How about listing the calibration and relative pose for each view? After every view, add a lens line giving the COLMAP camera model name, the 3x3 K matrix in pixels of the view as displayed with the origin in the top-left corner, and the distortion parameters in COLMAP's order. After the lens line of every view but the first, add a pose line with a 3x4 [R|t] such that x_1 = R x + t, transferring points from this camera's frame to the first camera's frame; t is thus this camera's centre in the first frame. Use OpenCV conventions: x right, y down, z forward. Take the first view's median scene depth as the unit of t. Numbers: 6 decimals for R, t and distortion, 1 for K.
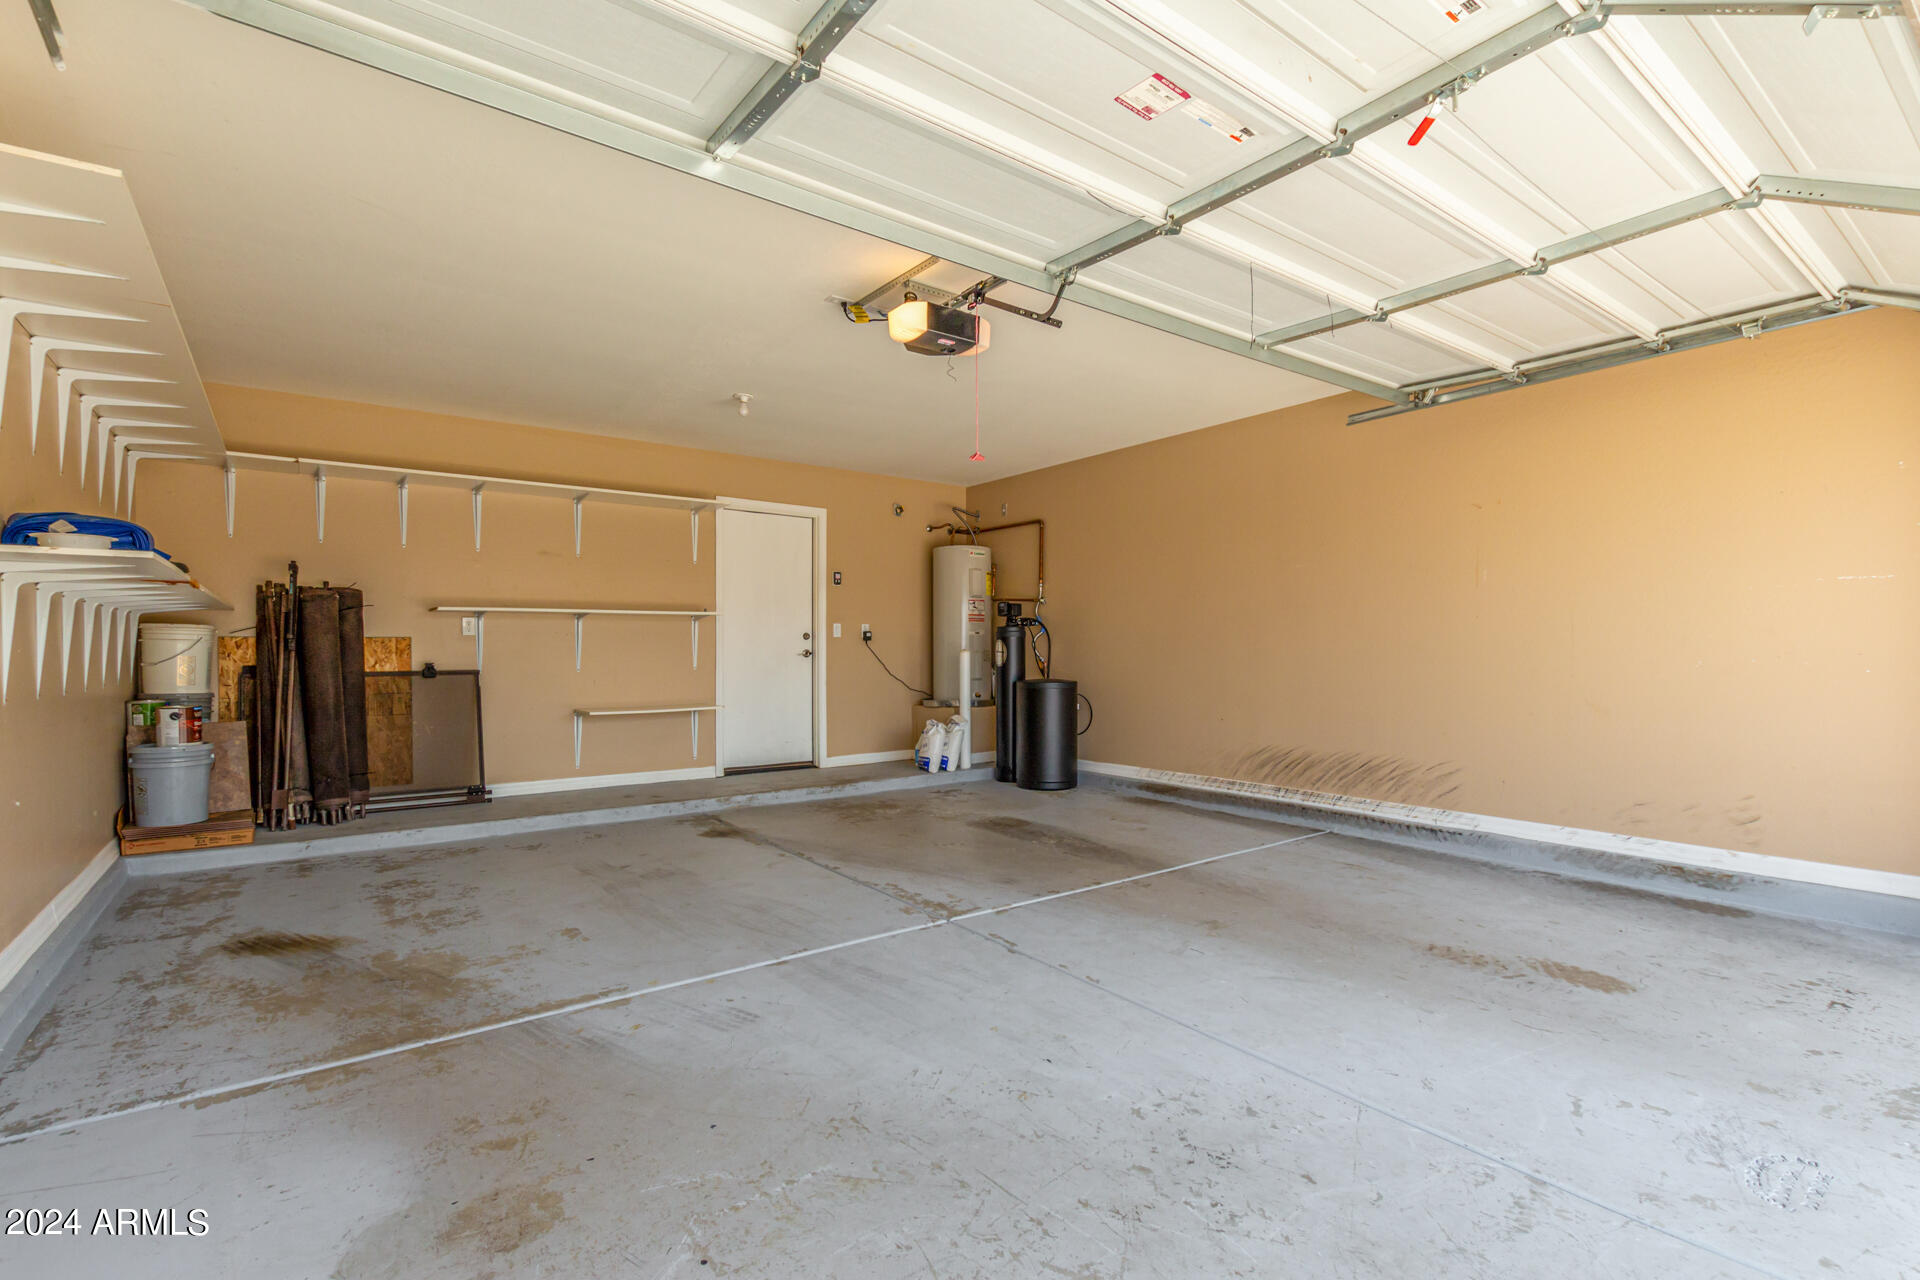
lens RADIAL K [[882.2, 0, 959.6], [0, 882.2, 639.0], [0, 0, 1]] dist [0.007370, -0.002198]
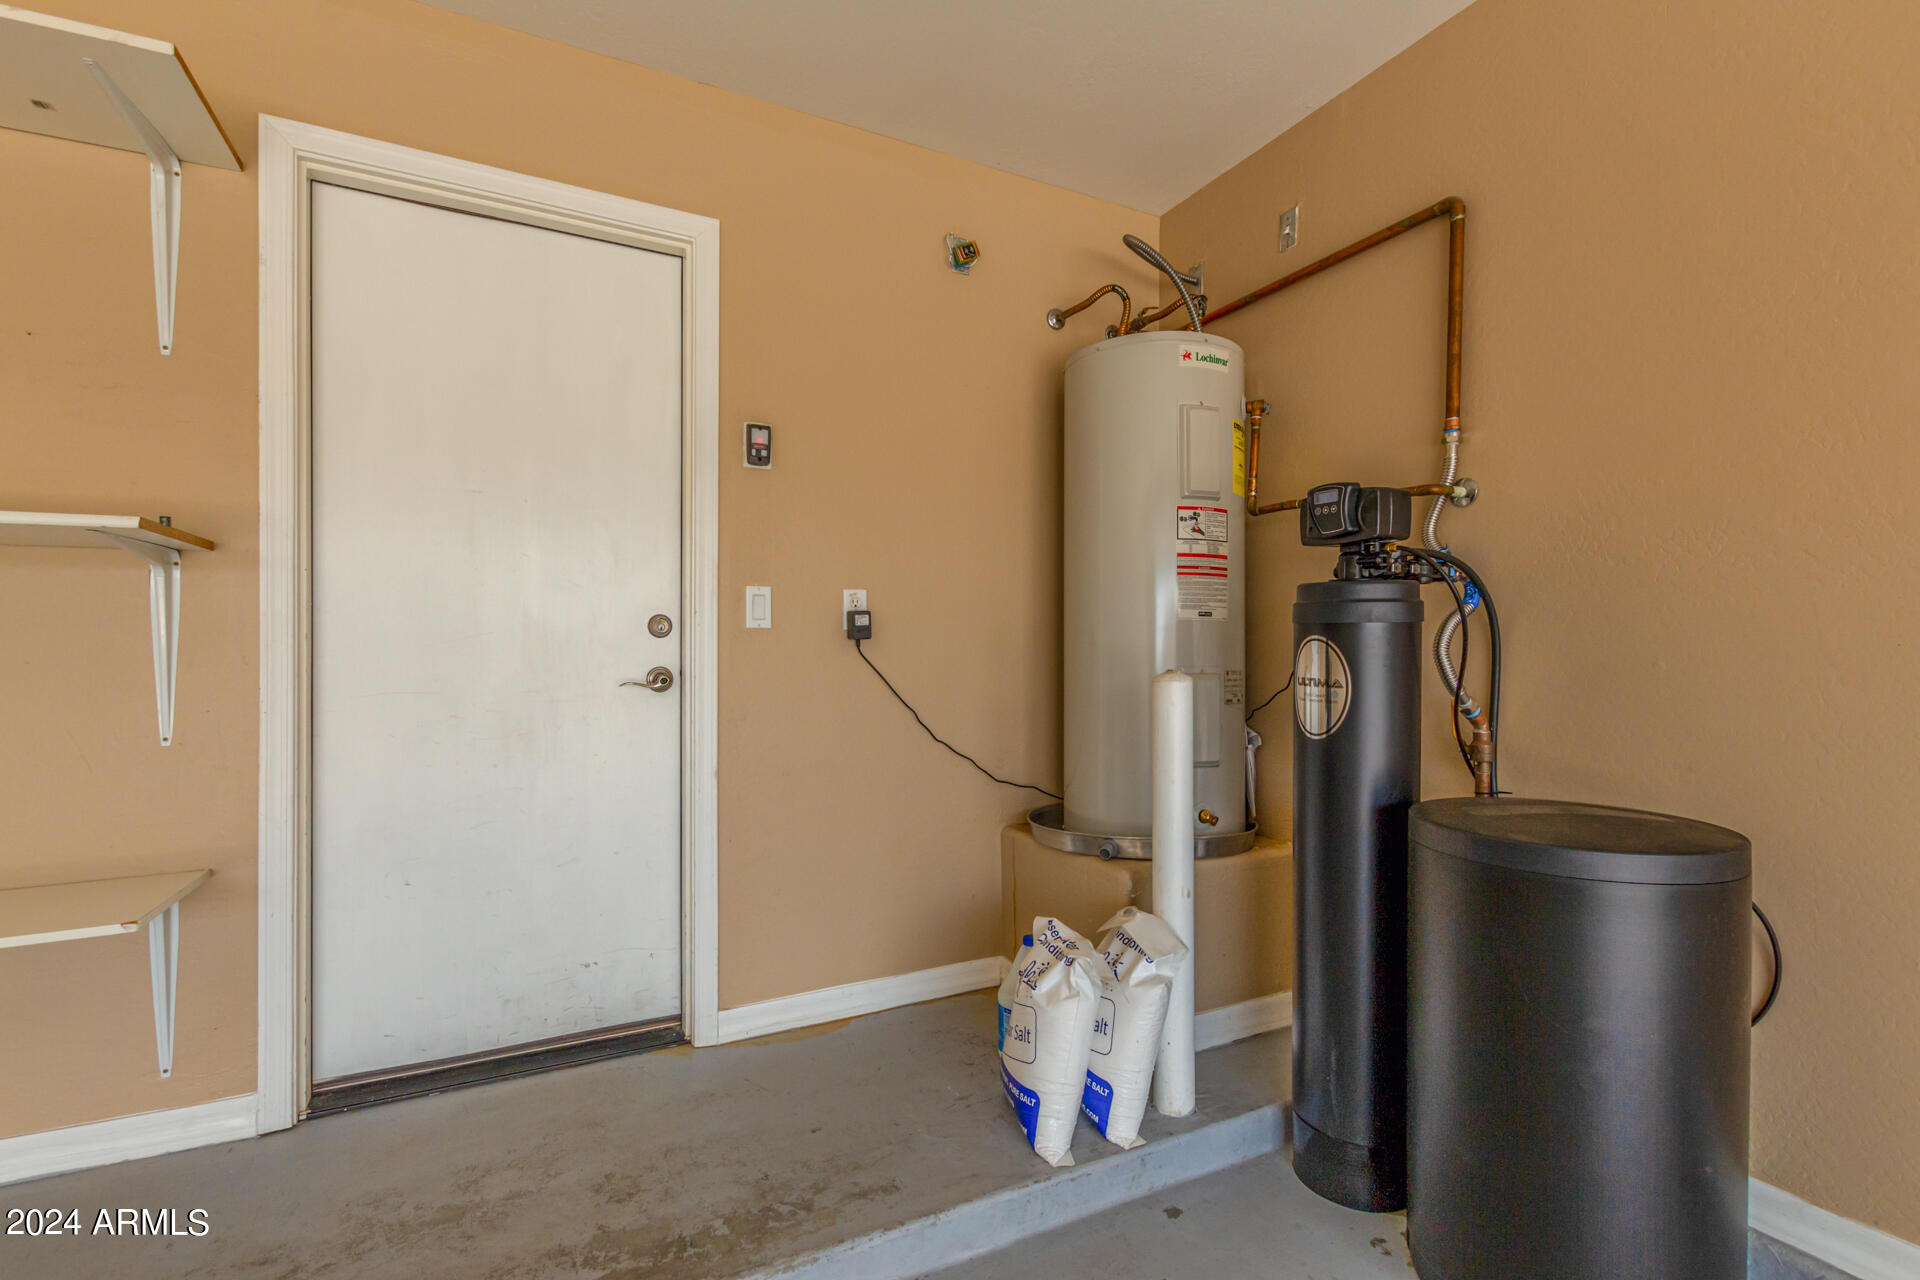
lens RADIAL K [[882.2, 0, 956.7], [0, 882.2, 650.0], [0, 0, 1]] dist [0.007370, -0.002198]
pose [[0.984329, 0.001682, -0.176336, -0.011626], [0.000556, 0.999920, 0.012641, 0.001818], [0.176343, -0.012541, 0.984249, 0.701189]]
